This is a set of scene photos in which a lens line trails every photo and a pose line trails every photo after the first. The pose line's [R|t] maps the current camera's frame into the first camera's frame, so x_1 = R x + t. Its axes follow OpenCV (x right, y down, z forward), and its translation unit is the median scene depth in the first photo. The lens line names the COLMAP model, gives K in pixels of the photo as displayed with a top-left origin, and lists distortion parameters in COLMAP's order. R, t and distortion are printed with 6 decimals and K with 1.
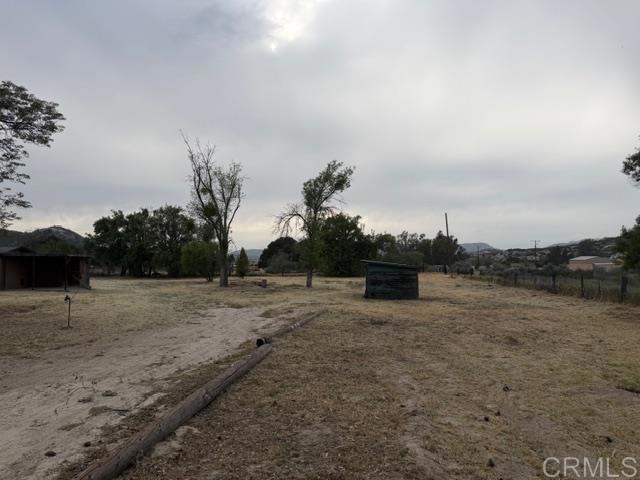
lens RADIAL K [[439.8, 0, 320.8], [0, 439.8, 243.5], [0, 0, 1]] dist [0.054223, -0.025702]
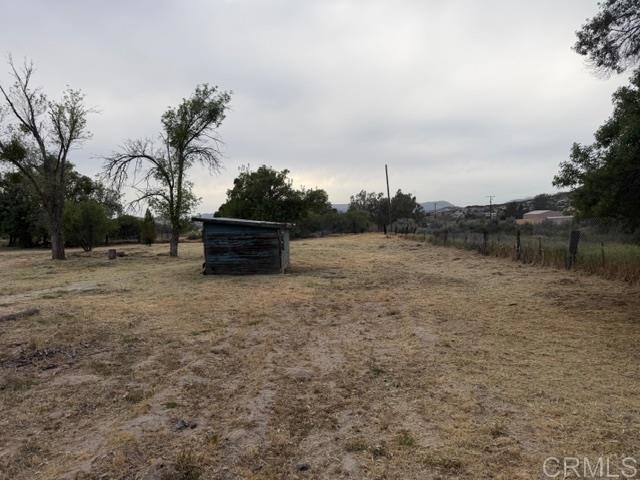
lens RADIAL K [[439.8, 0, 323.0], [0, 439.8, 238.7], [0, 0, 1]] dist [0.054223, -0.025702]
pose [[0.996500, -0.031231, 0.077541, 0.105383], [0.025379, 0.996835, 0.075344, 0.011881], [-0.079648, -0.073112, 0.994138, 0.154372]]
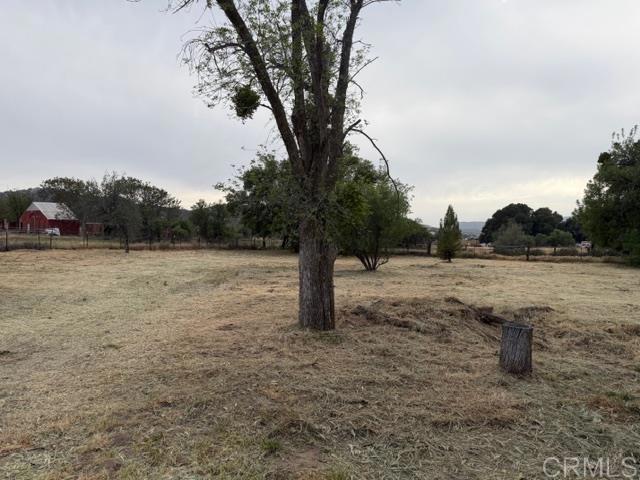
lens RADIAL K [[439.8, 0, 322.9], [0, 439.8, 238.7], [0, 0, 1]] dist [0.054223, -0.025702]
pose [[0.886083, 0.018887, -0.463142, -0.074236], [0.003964, 0.998824, 0.048315, 0.027510], [0.463510, -0.044647, 0.884966, 0.527259]]
